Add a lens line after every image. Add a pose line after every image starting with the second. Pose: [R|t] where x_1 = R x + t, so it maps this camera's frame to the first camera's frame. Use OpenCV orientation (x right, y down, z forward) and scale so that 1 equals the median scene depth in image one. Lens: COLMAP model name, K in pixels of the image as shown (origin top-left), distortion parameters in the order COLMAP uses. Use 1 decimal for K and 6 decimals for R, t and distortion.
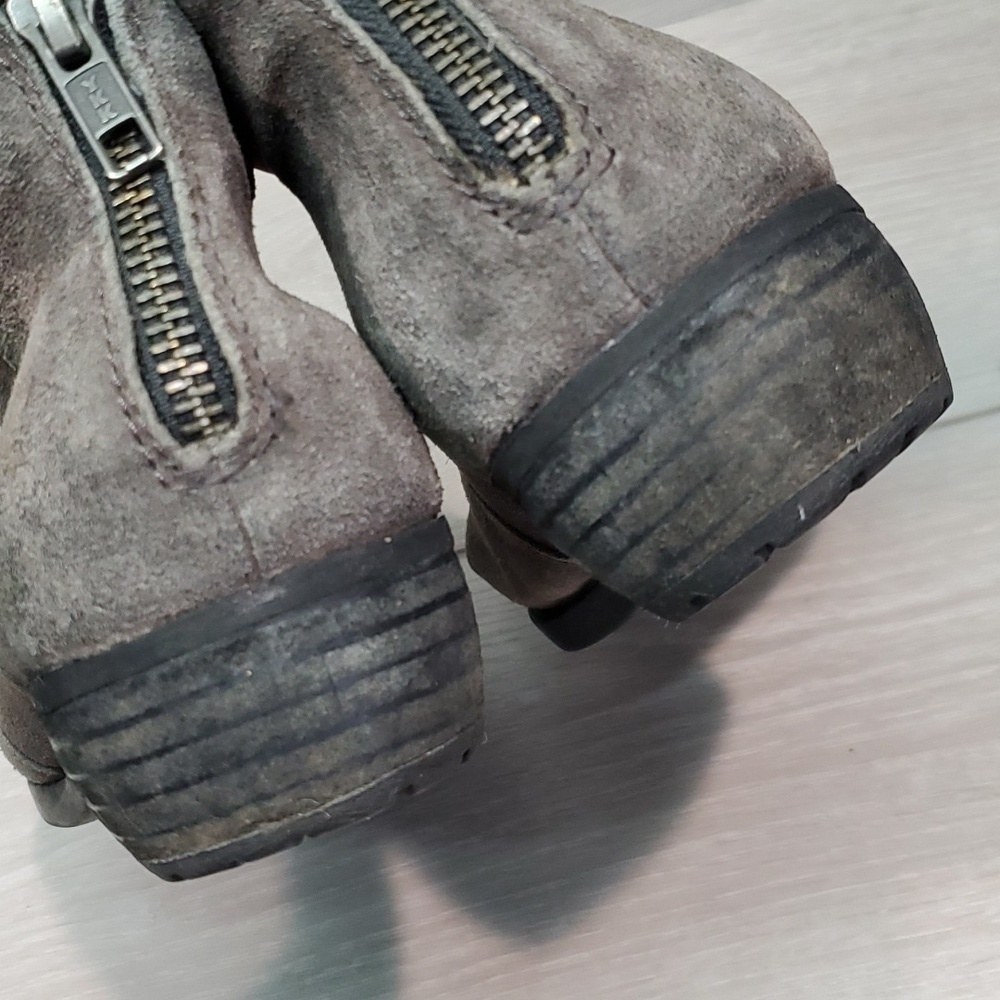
lens RADIAL K [[1668.5, 0, 502.2], [0, 1668.5, 500.5], [0, 0, 1]] dist [0.106447, 0.000000]
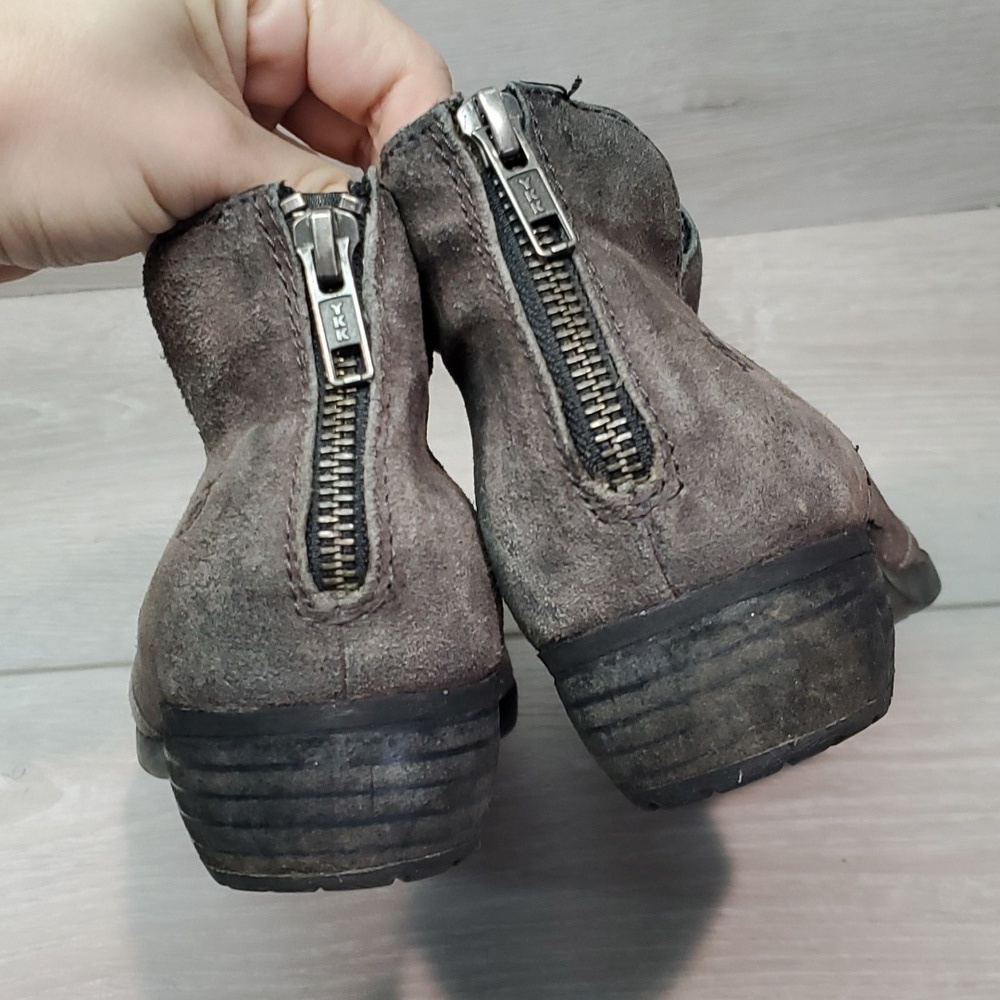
lens RADIAL K [[1545.0, 0, 540.2], [0, 1545.0, 492.9], [0, 0, 1]] dist [-0.009939, 0.000000]
pose [[0.955409, 0.292059, -0.043541, 0.011702], [-0.292785, 0.956113, -0.011202, -0.144669], [0.038359, 0.023451, 0.998989, -0.243523]]
